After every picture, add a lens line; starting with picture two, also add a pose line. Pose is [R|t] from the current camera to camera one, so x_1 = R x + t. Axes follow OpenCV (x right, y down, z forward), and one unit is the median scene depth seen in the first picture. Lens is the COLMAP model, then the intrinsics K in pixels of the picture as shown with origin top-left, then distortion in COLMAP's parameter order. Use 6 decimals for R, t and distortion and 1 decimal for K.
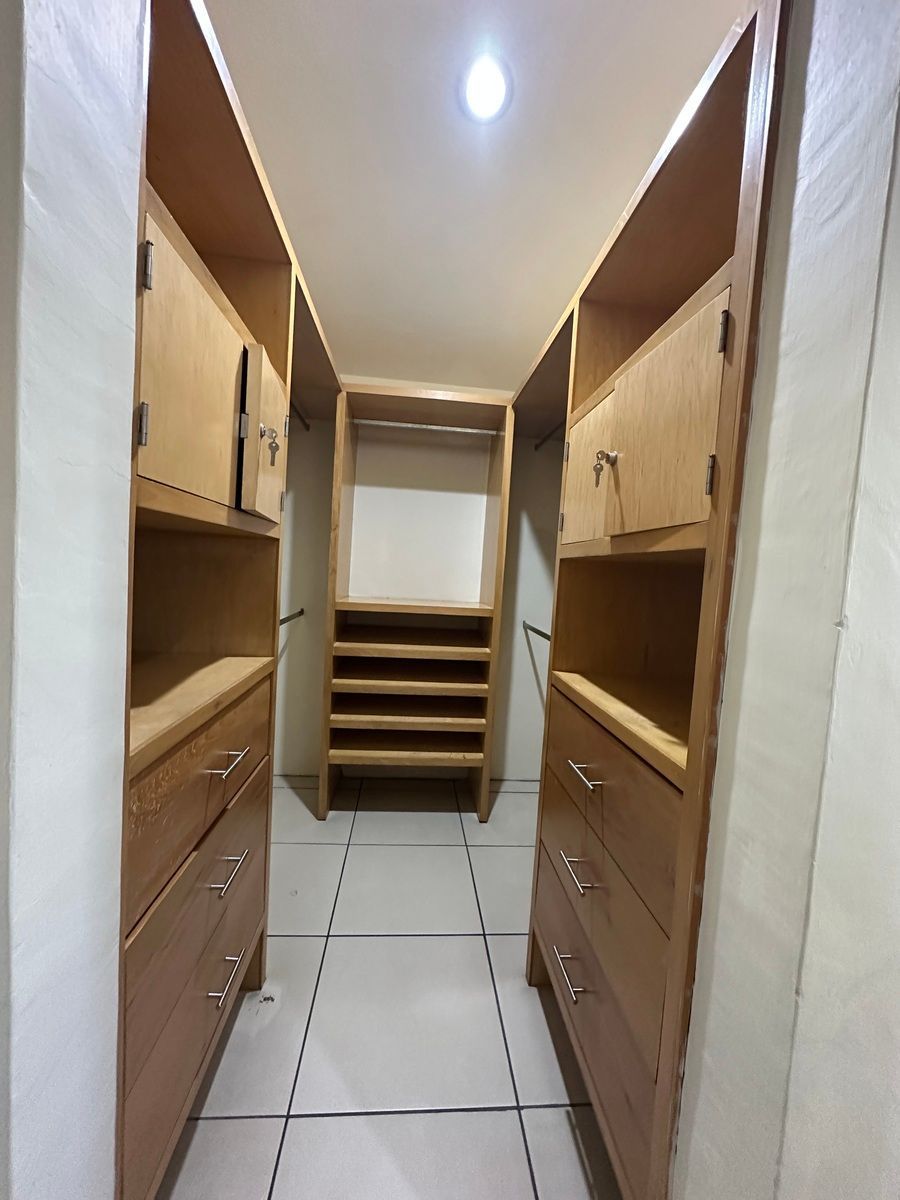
lens RADIAL K [[479.2, 0, 445.7], [0, 479.2, 598.5], [0, 0, 1]] dist [-0.001153, -0.000156]
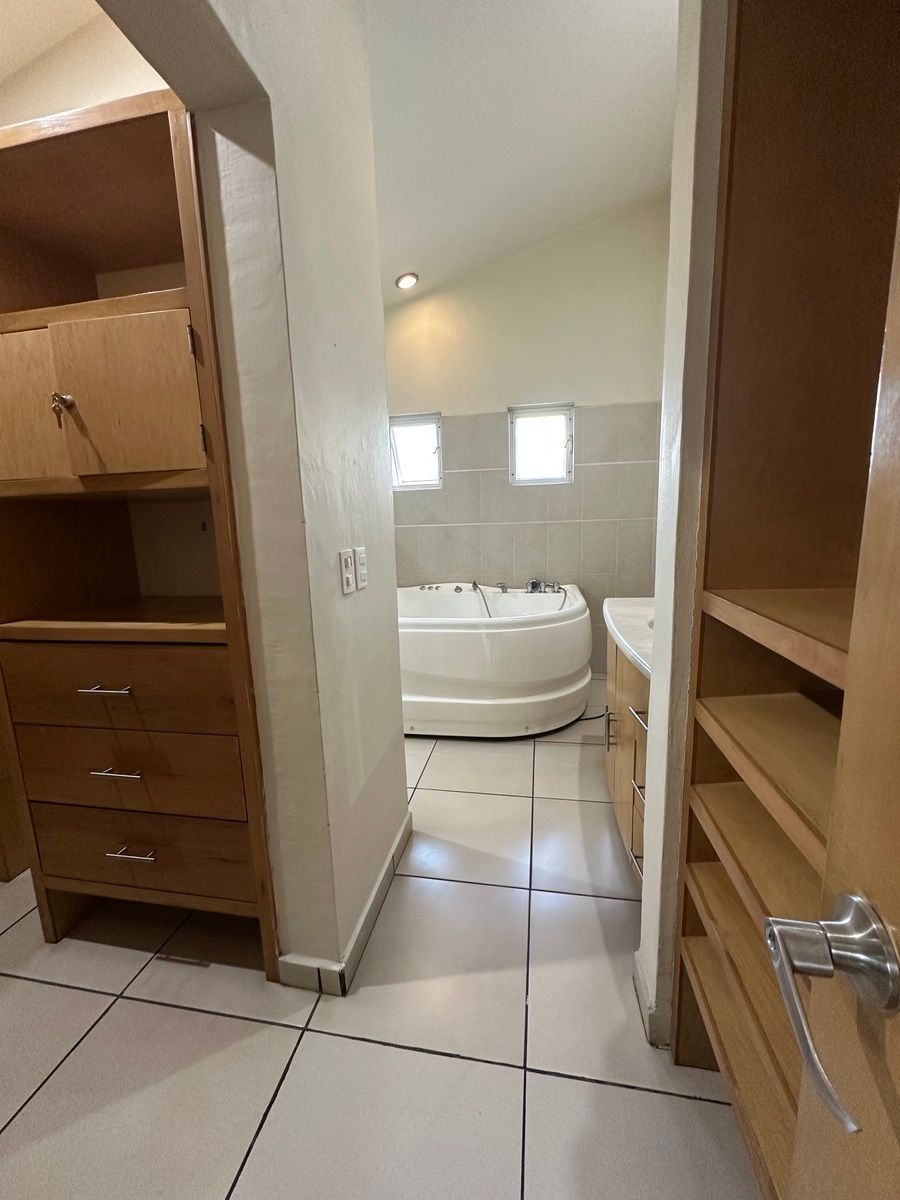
lens RADIAL K [[479.2, 0, 446.6], [0, 479.2, 600.7], [0, 0, 1]] dist [-0.001153, -0.000156]
pose [[0.258538, -0.243260, 0.934870, -0.797826], [0.105774, 0.969083, 0.222911, -0.011537], [-0.960193, 0.041254, 0.276276, -0.149357]]
